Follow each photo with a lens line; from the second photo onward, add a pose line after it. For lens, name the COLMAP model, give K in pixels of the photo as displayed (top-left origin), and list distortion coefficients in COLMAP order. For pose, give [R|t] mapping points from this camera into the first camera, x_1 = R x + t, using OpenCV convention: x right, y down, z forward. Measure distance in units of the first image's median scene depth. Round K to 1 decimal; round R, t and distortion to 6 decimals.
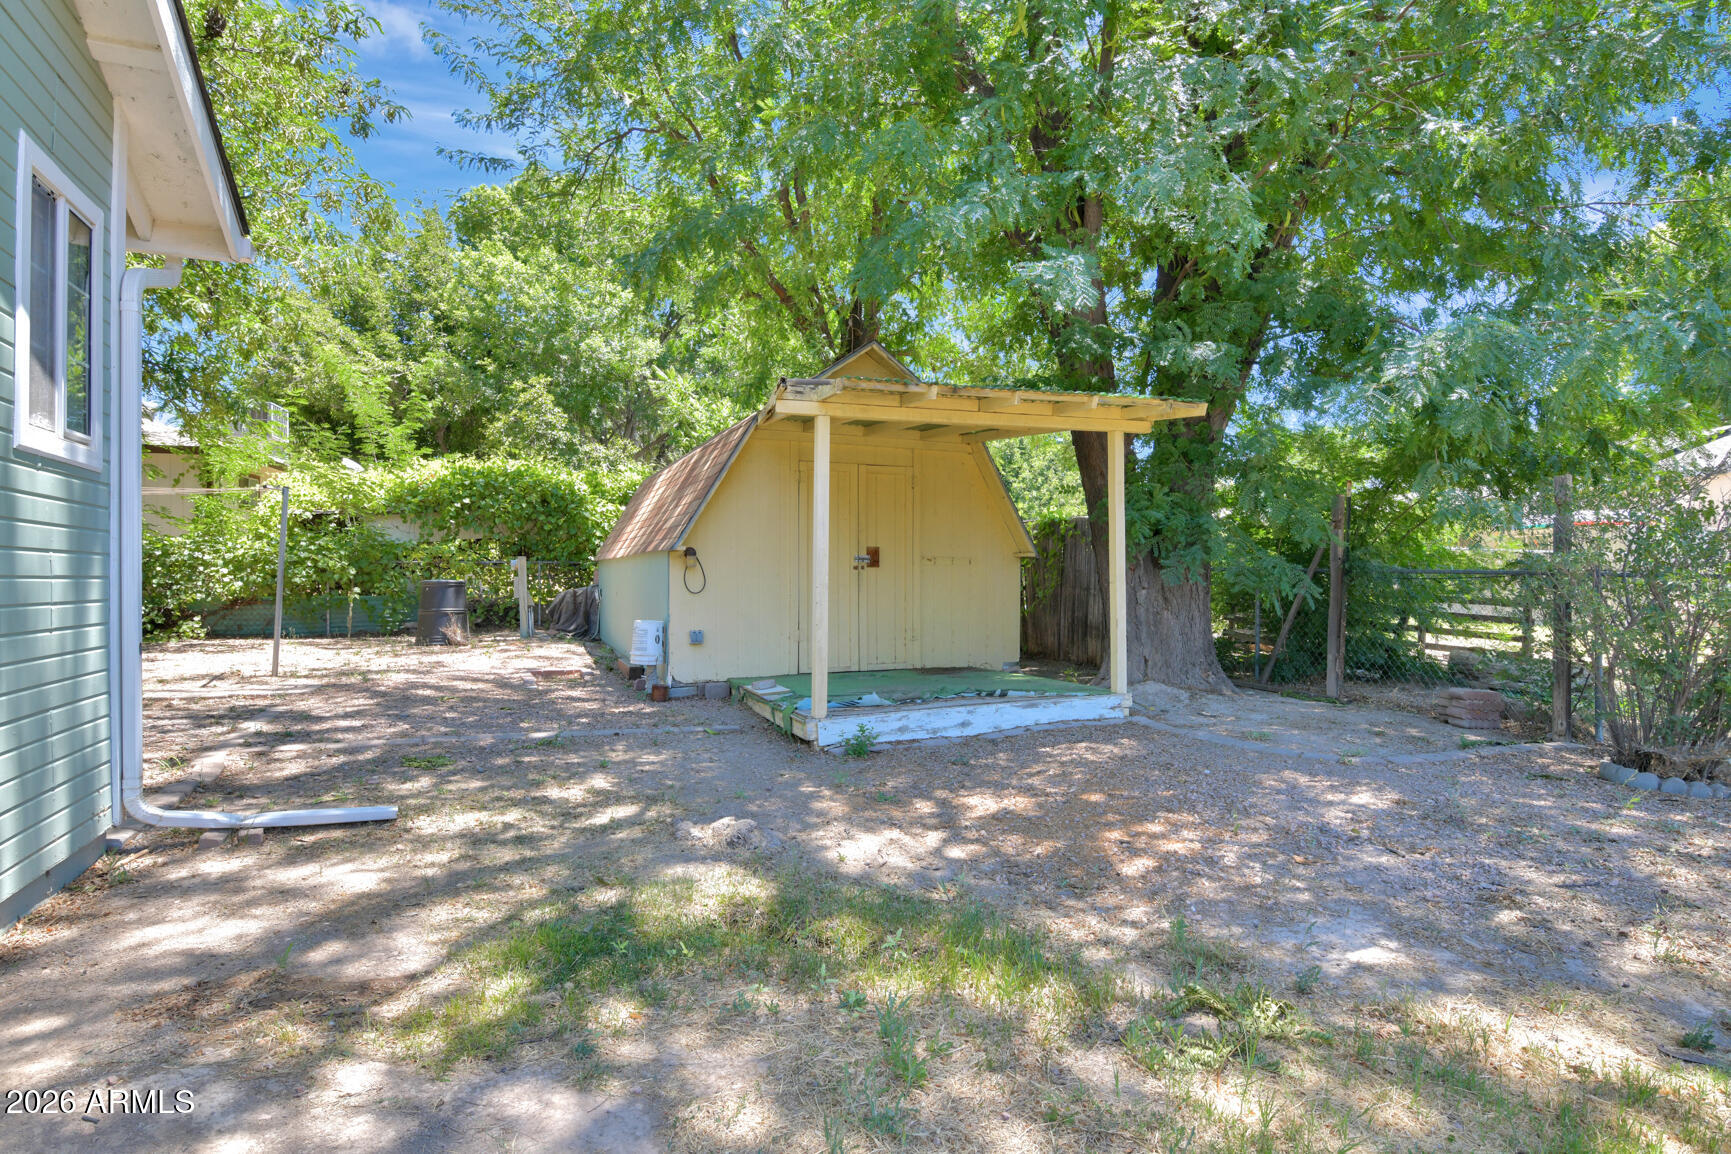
lens RADIAL K [[907.6, 0, 863.5], [0, 907.6, 576.6], [0, 0, 1]] dist [0.001091, 0.000225]
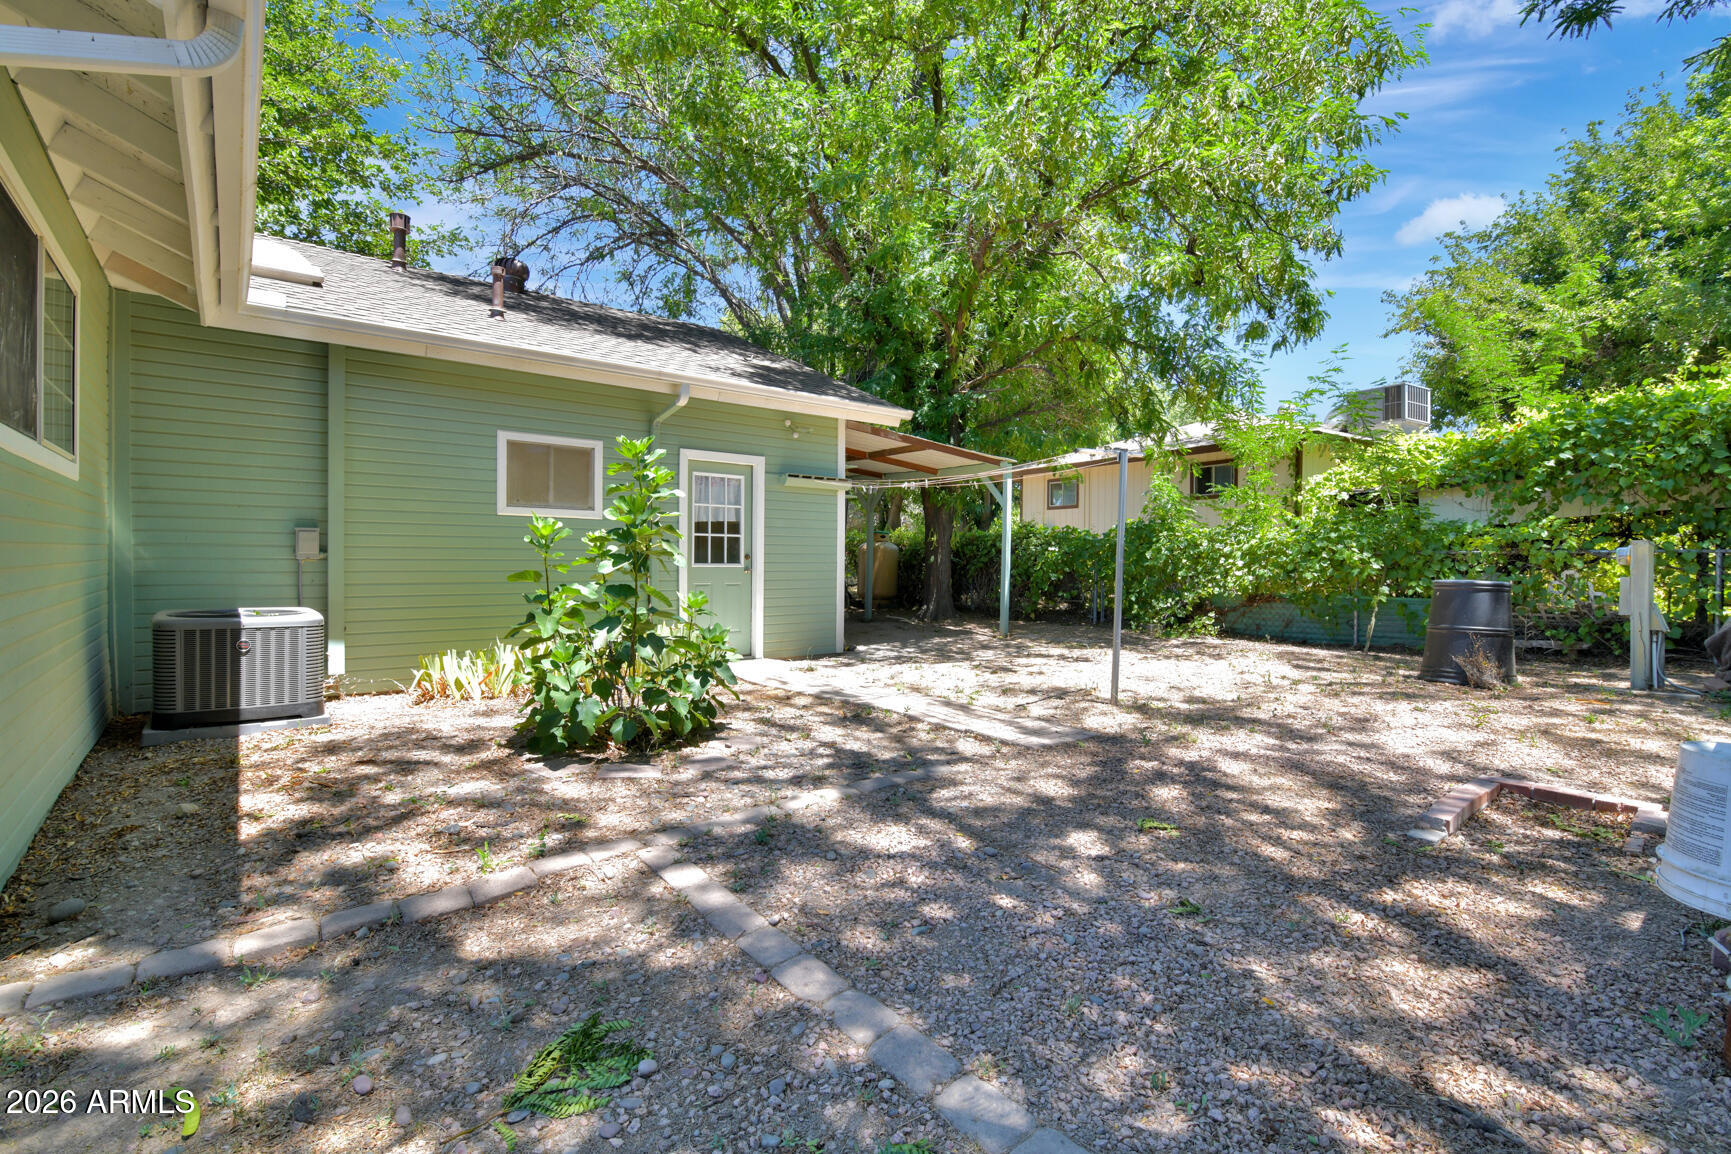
lens RADIAL K [[794.8, 0, 856.1], [0, 794.8, 567.0], [0, 0, 1]] dist [-0.020756, 0.001402]
pose [[0.271662, 0.009396, -0.962347, -0.051561], [-0.011457, 0.999913, 0.006529, -0.003554], [0.962324, 0.009252, 0.271746, 0.414937]]
